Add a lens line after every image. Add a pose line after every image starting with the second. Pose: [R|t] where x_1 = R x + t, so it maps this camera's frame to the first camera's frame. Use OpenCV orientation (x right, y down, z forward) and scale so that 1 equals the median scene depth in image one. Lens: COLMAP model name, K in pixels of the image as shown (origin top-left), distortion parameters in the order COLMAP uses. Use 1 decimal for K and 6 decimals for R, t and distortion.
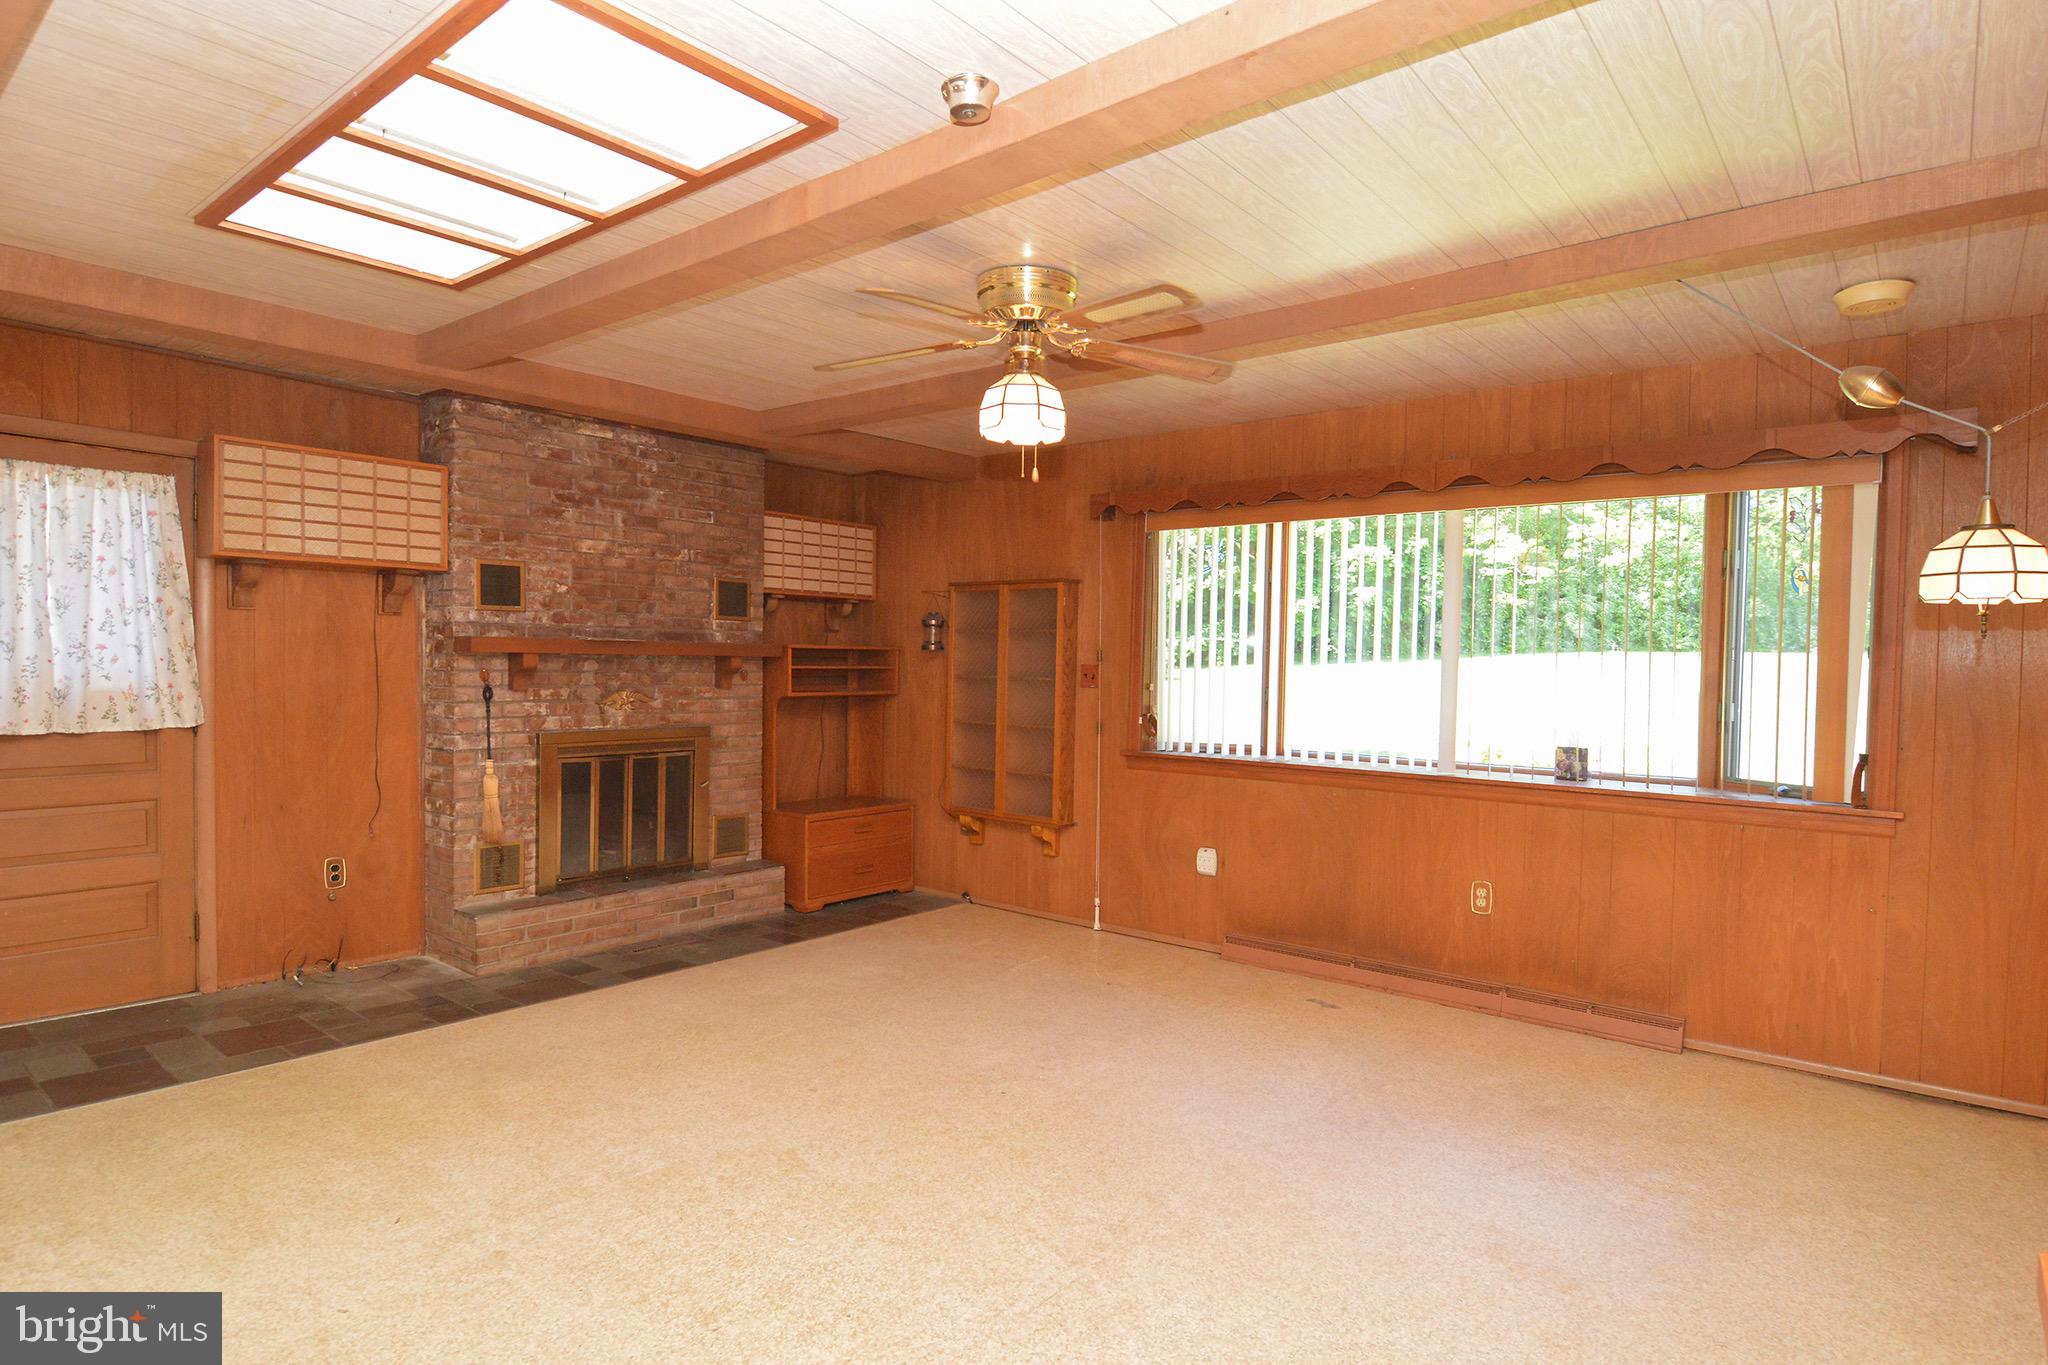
lens RADIAL K [[1133.1, 0, 1028.6], [0, 1133.1, 694.6], [0, 0, 1]] dist [-0.006257, -0.008924]
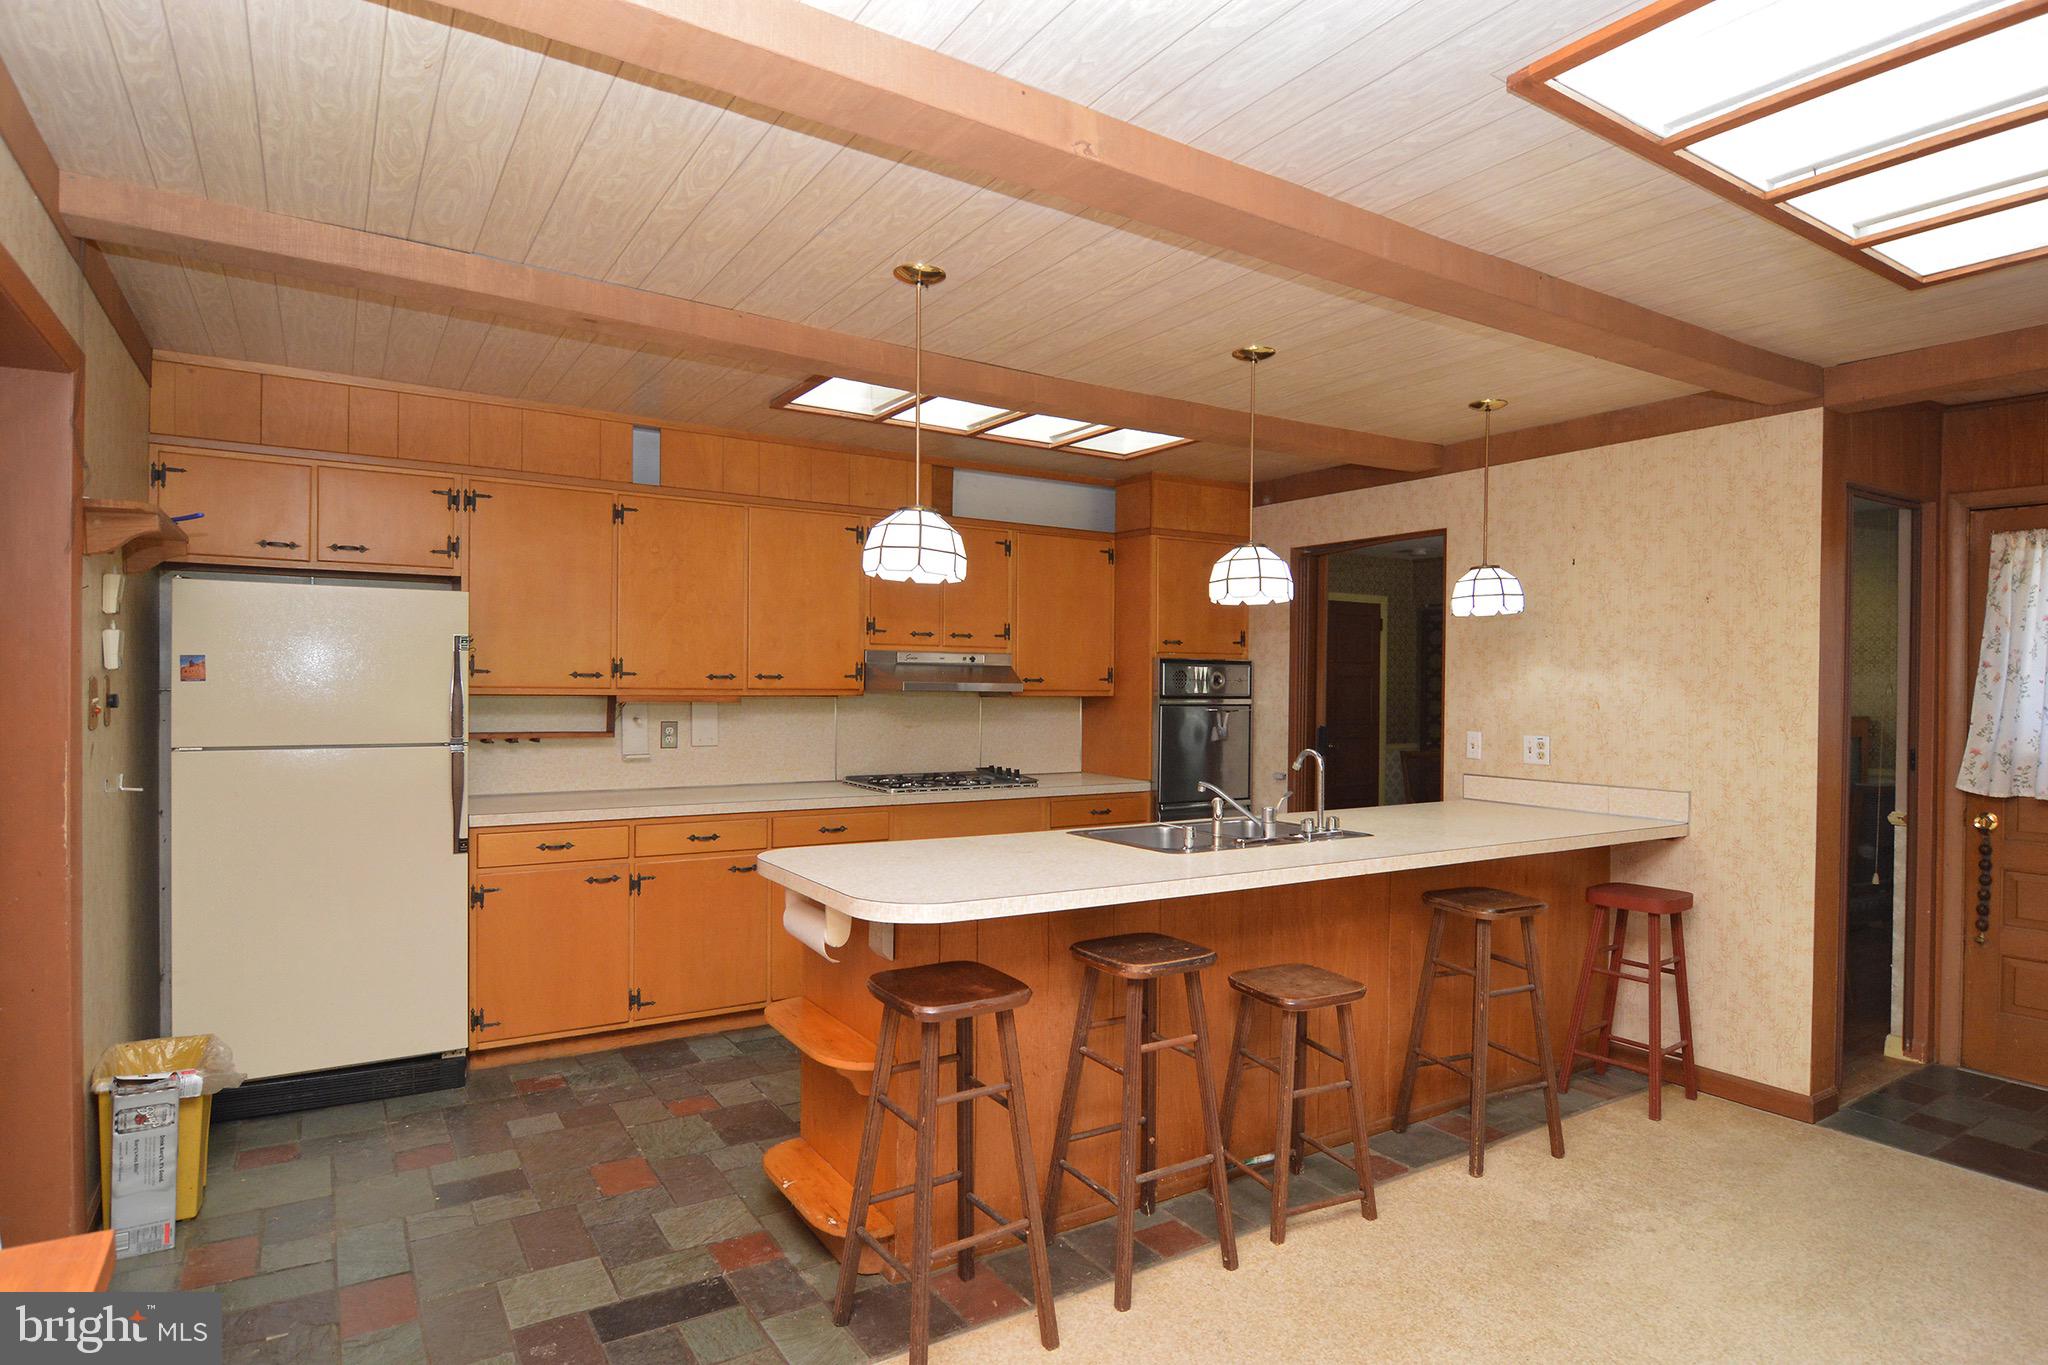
lens RADIAL K [[1133.1, 0, 1037.5], [0, 1133.1, 687.6], [0, 0, 1]] dist [-0.006257, -0.008924]
pose [[-0.316160, -0.019280, -0.948510, 0.247699], [-0.043114, 0.999053, -0.005937, -0.014898], [0.947726, 0.039017, -0.316691, 0.330926]]
